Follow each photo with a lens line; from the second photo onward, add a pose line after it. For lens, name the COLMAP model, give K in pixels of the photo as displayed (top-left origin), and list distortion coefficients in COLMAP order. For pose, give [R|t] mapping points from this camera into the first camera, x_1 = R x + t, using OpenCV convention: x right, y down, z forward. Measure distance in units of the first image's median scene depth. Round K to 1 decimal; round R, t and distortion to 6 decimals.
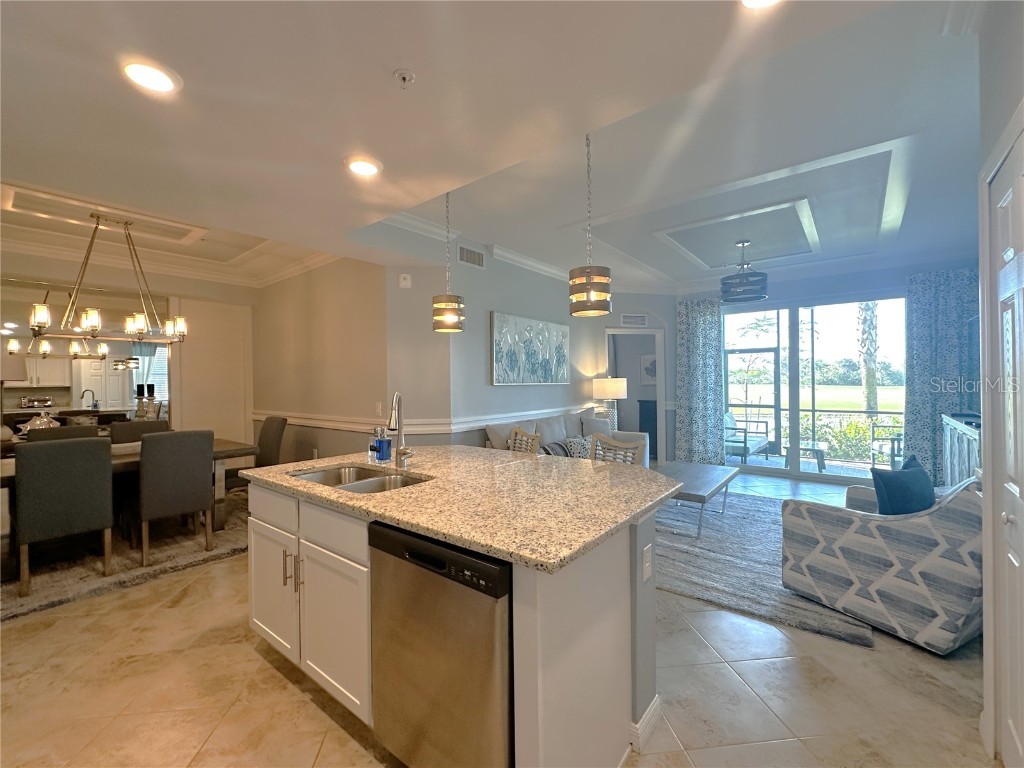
lens RADIAL K [[420.3, 0, 512.0], [0, 420.3, 384.0], [0, 0, 1]] dist [-0.001199, -0.000196]
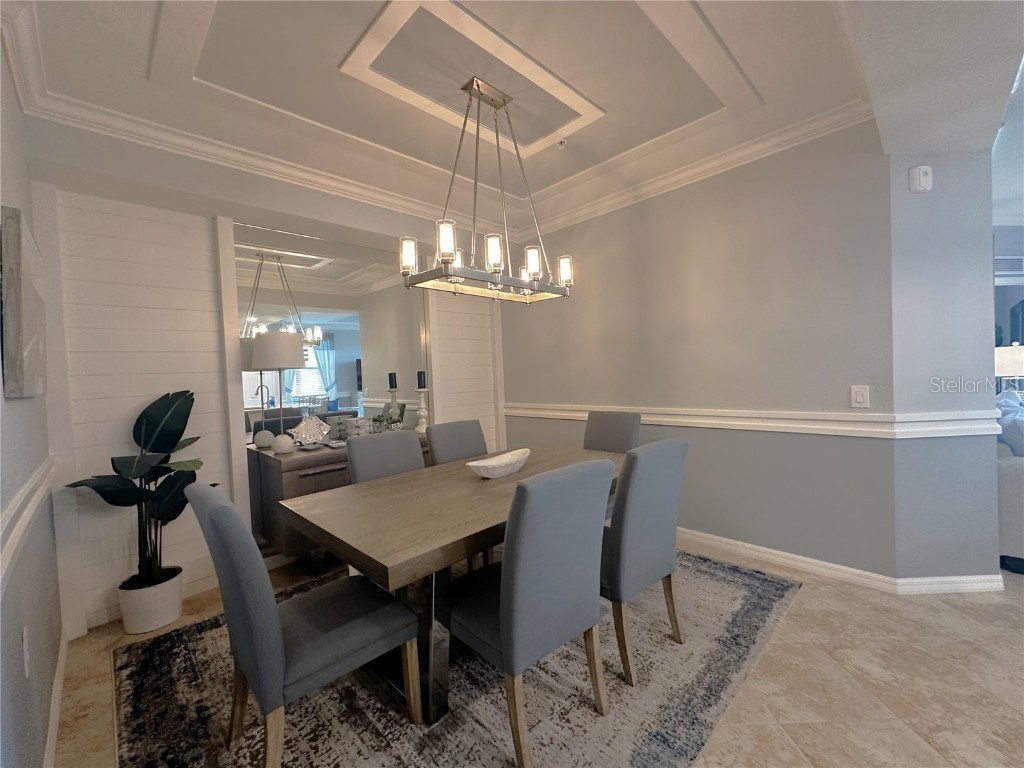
lens RADIAL K [[420.3, 0, 512.0], [0, 420.3, 384.0], [0, 0, 1]] dist [-0.001199, -0.000196]
pose [[0.992780, -0.024474, -0.117423, -0.738281], [0.027172, 0.999401, 0.021430, 0.013112], [0.116828, -0.024466, 0.992851, 0.334390]]
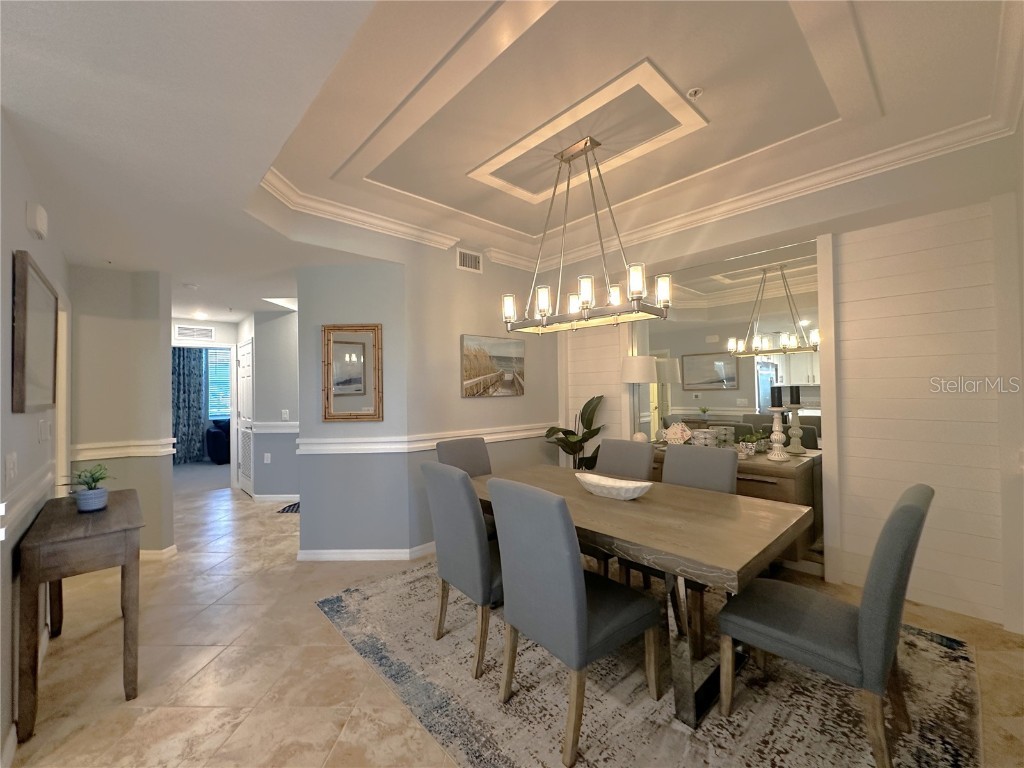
lens RADIAL K [[420.3, 0, 512.0], [0, 420.3, 384.0], [0, 0, 1]] dist [-0.001199, -0.000196]
pose [[-0.152621, 0.001645, -0.988283, -0.222794], [0.011809, 0.999930, -0.000159, -0.010008], [0.988214, -0.011695, -0.152629, 0.854795]]
